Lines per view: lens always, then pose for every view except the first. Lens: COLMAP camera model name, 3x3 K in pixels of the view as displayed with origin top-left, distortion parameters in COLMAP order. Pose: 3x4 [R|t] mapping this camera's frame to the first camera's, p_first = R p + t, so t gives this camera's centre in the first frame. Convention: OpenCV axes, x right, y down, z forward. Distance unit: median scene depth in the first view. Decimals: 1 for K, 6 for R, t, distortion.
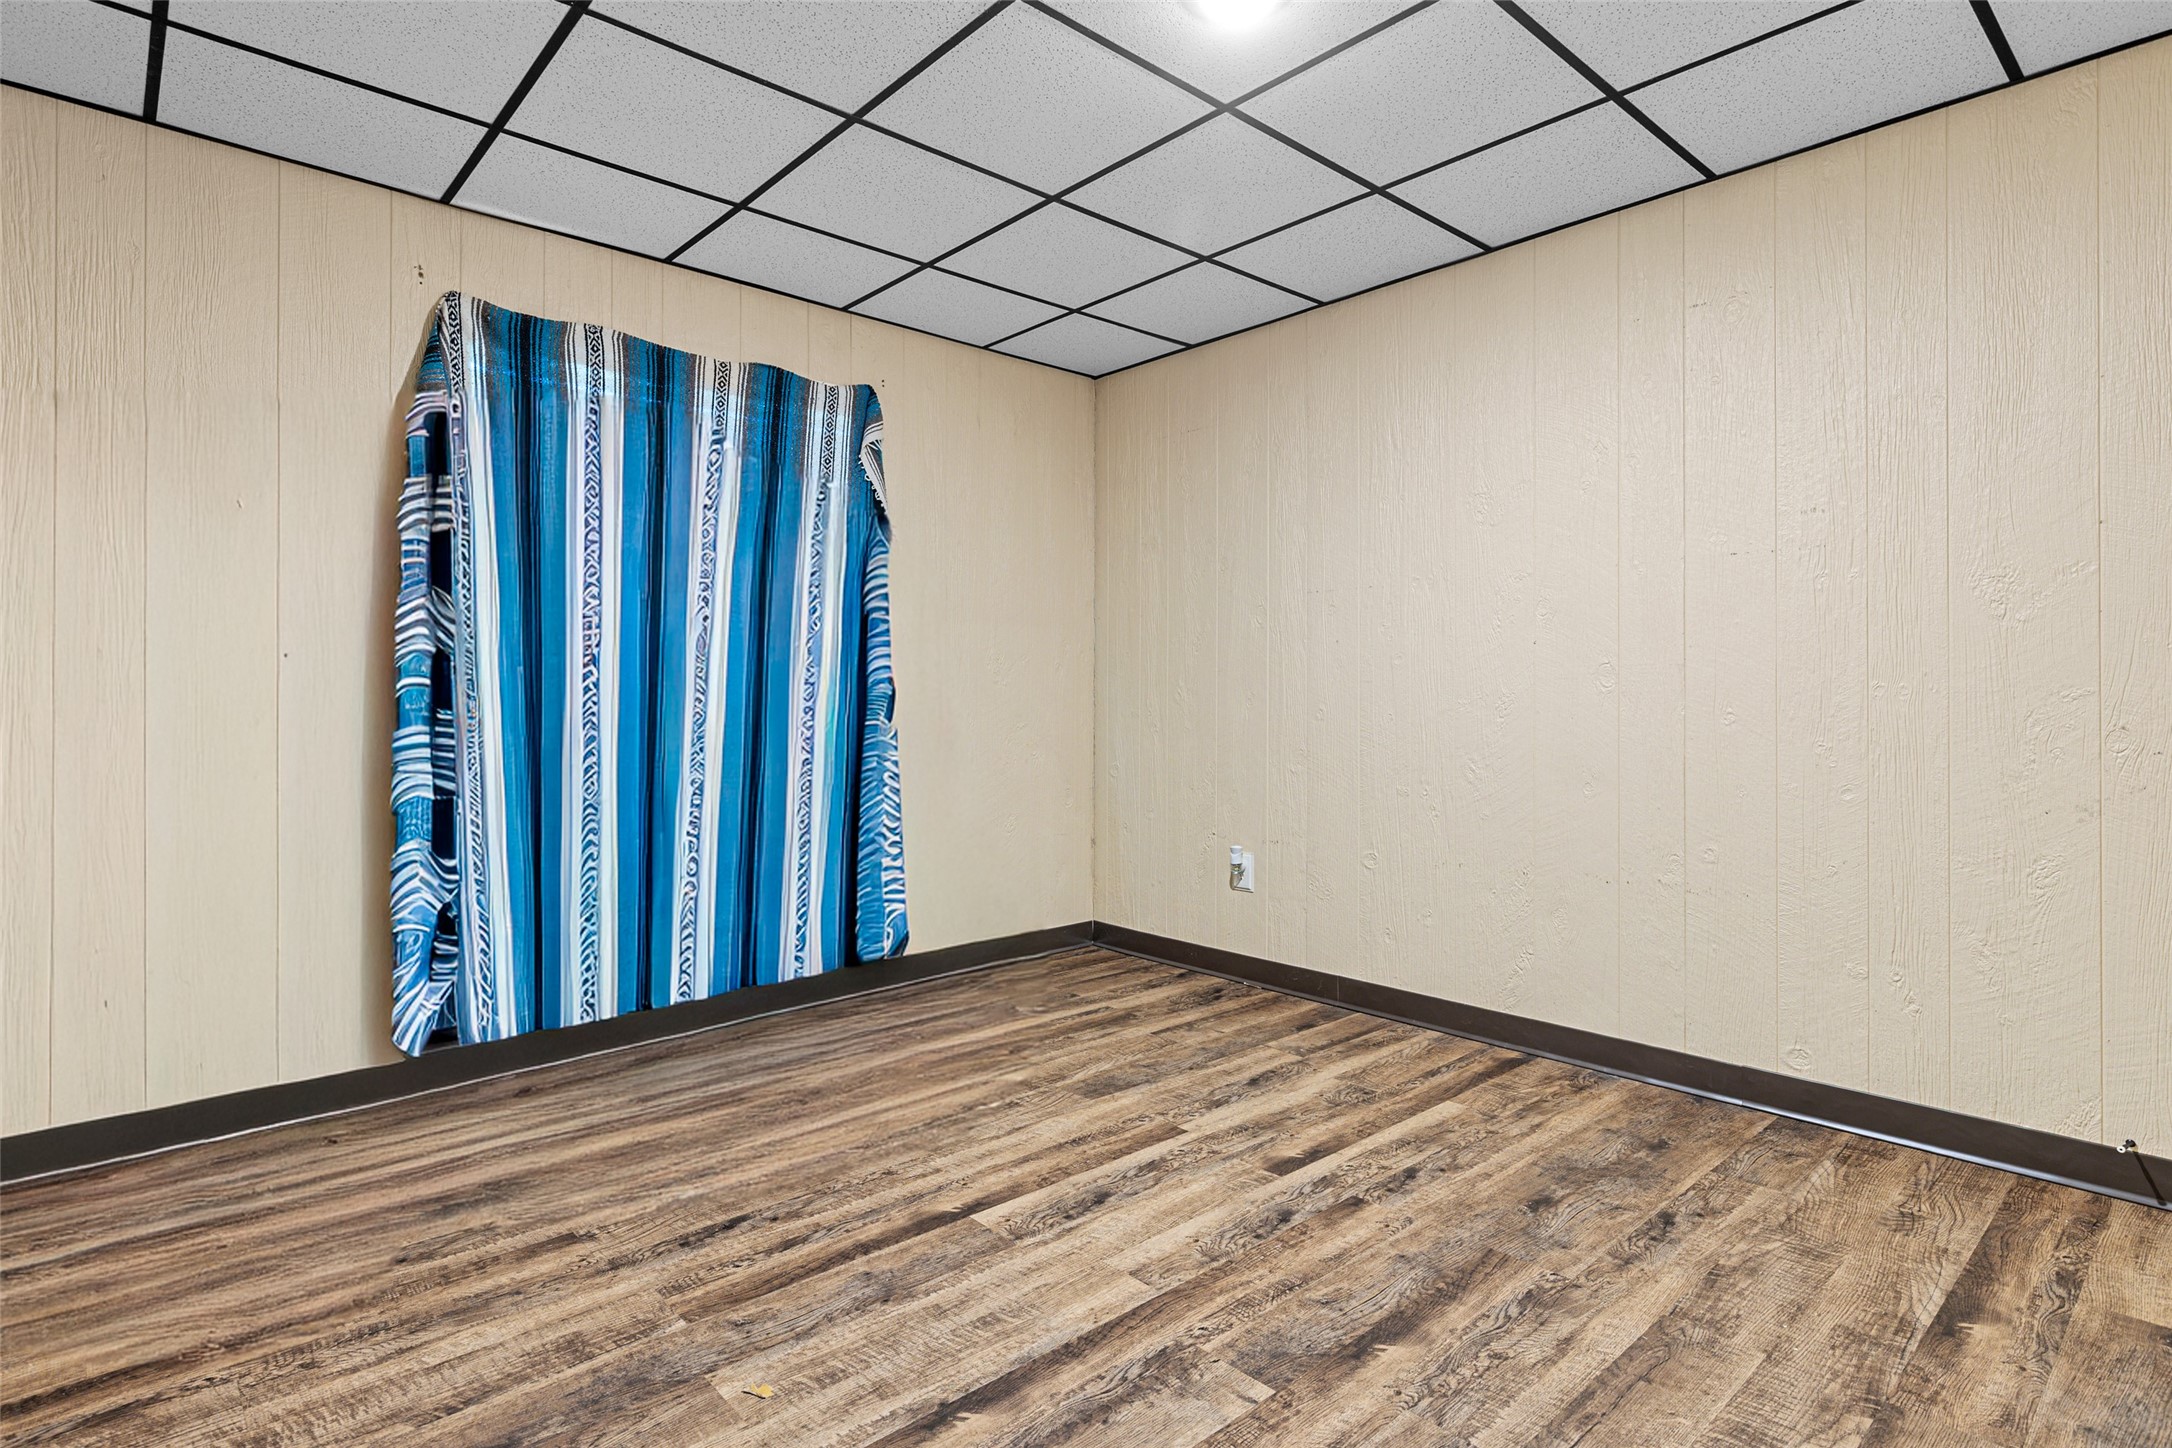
lens RADIAL K [[1085.3, 0, 1083.1], [0, 1085.3, 708.8], [0, 0, 1]] dist [-0.003033, 0.001018]
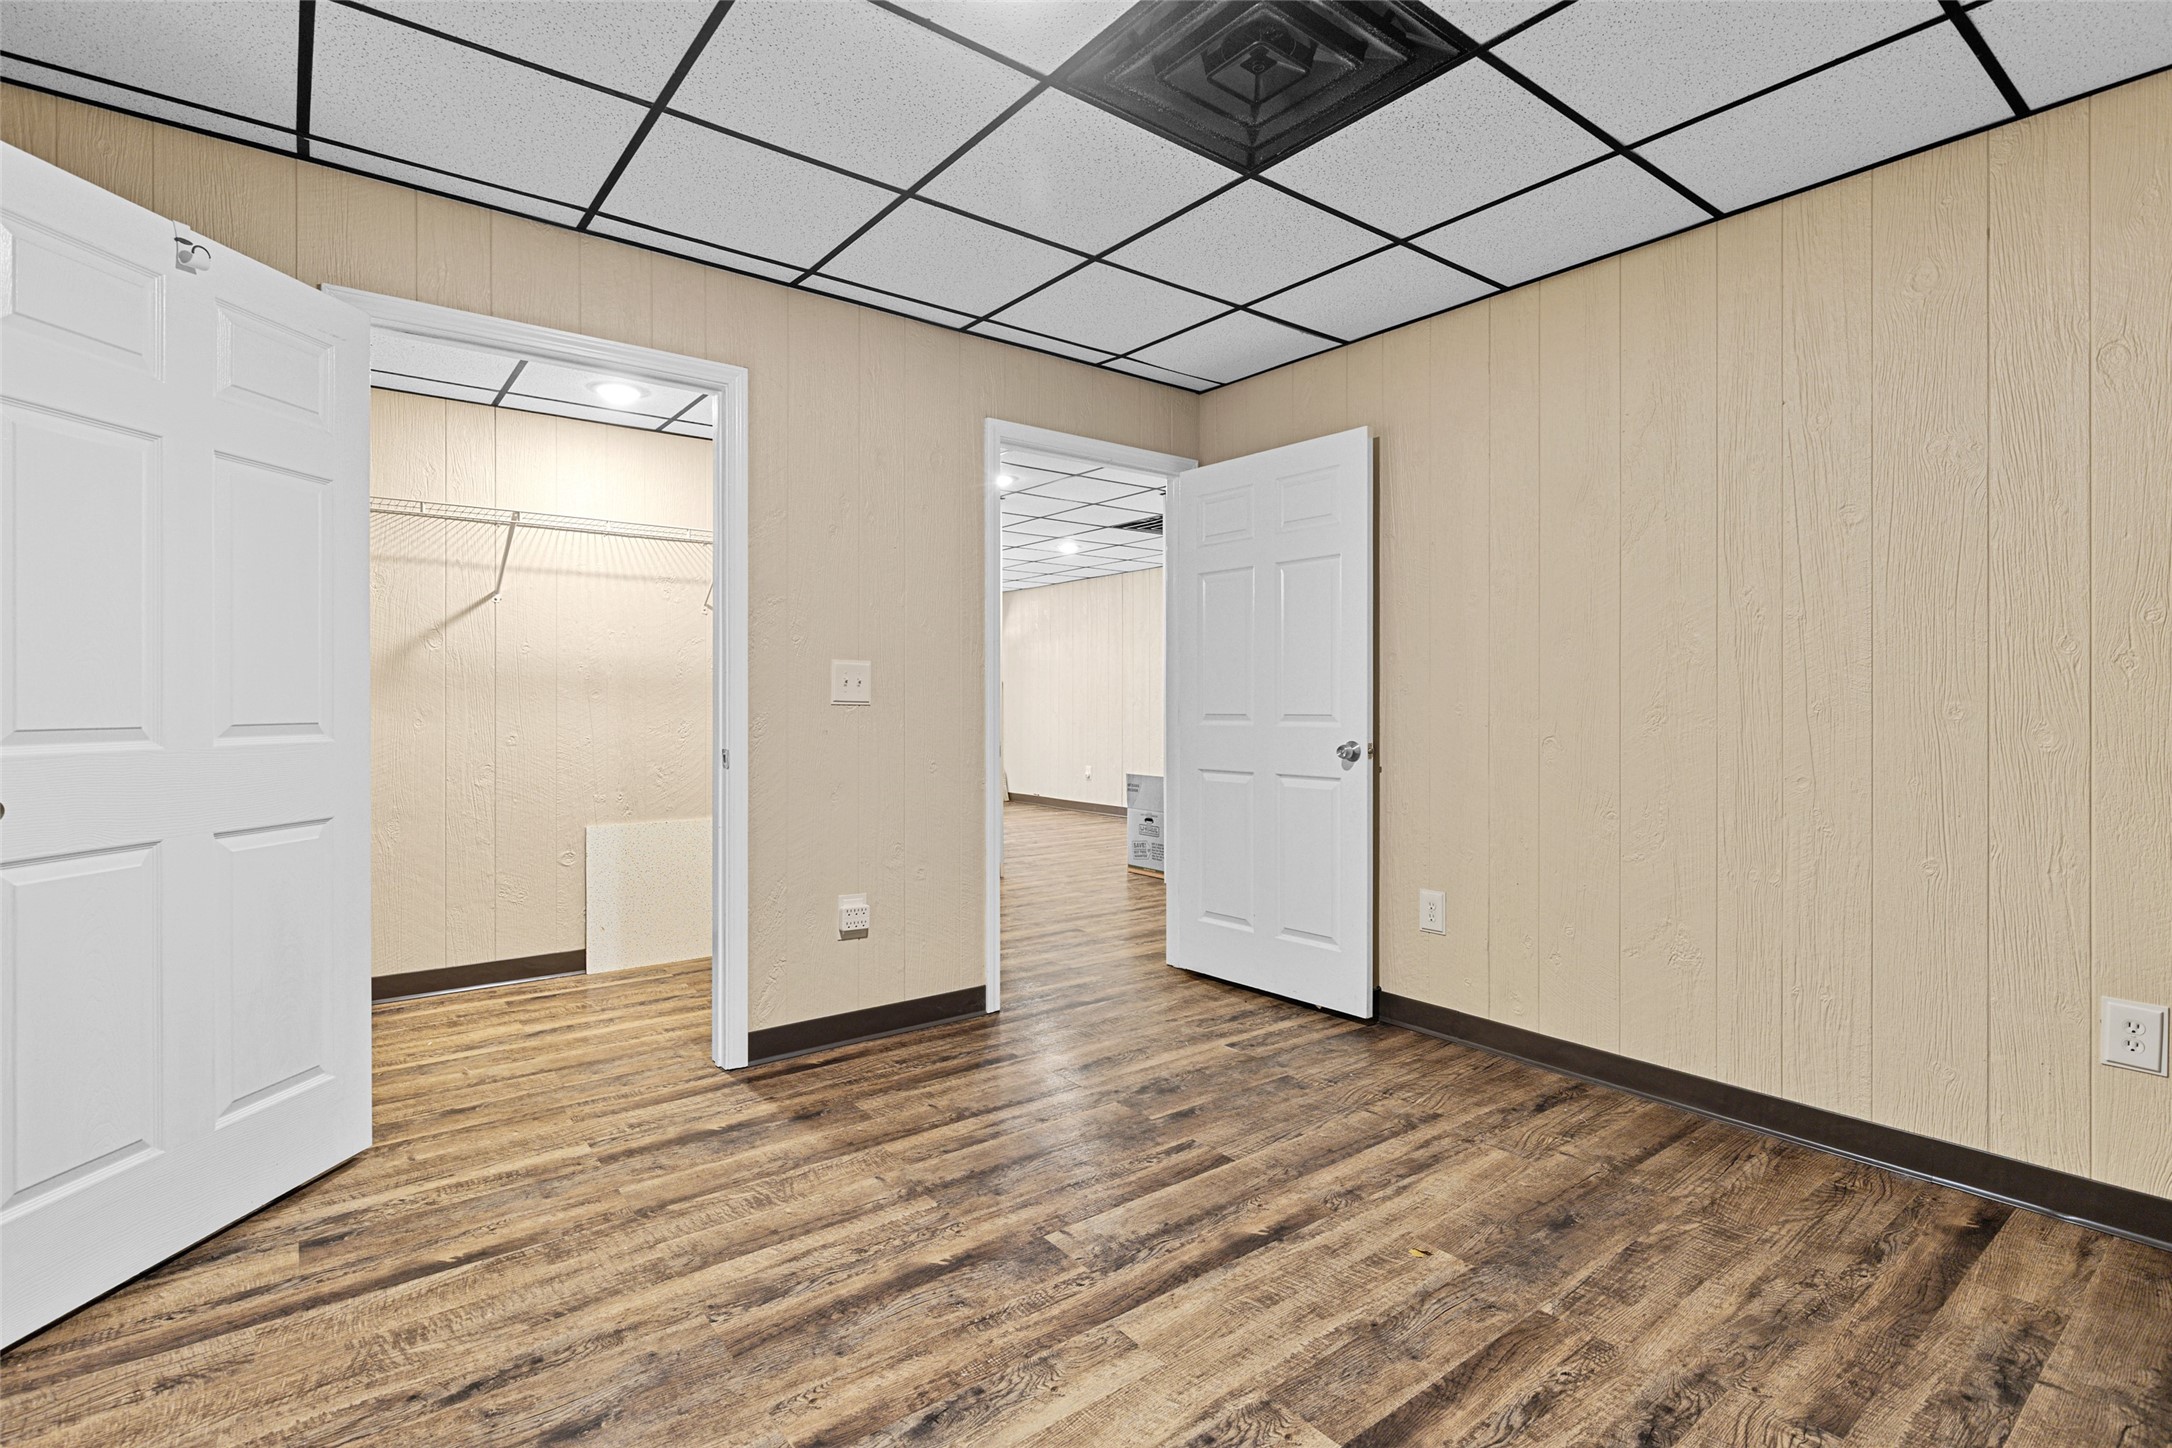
lens RADIAL K [[1028.2, 0, 1088.2], [0, 1028.2, 712.8], [0, 0, 1]] dist [-0.000941, 0.000009]
pose [[-0.997566, -0.004003, 0.069611, 0.026861], [-0.003027, 0.999896, 0.014124, -0.058079], [-0.069660, 0.013879, -0.997474, 2.039895]]
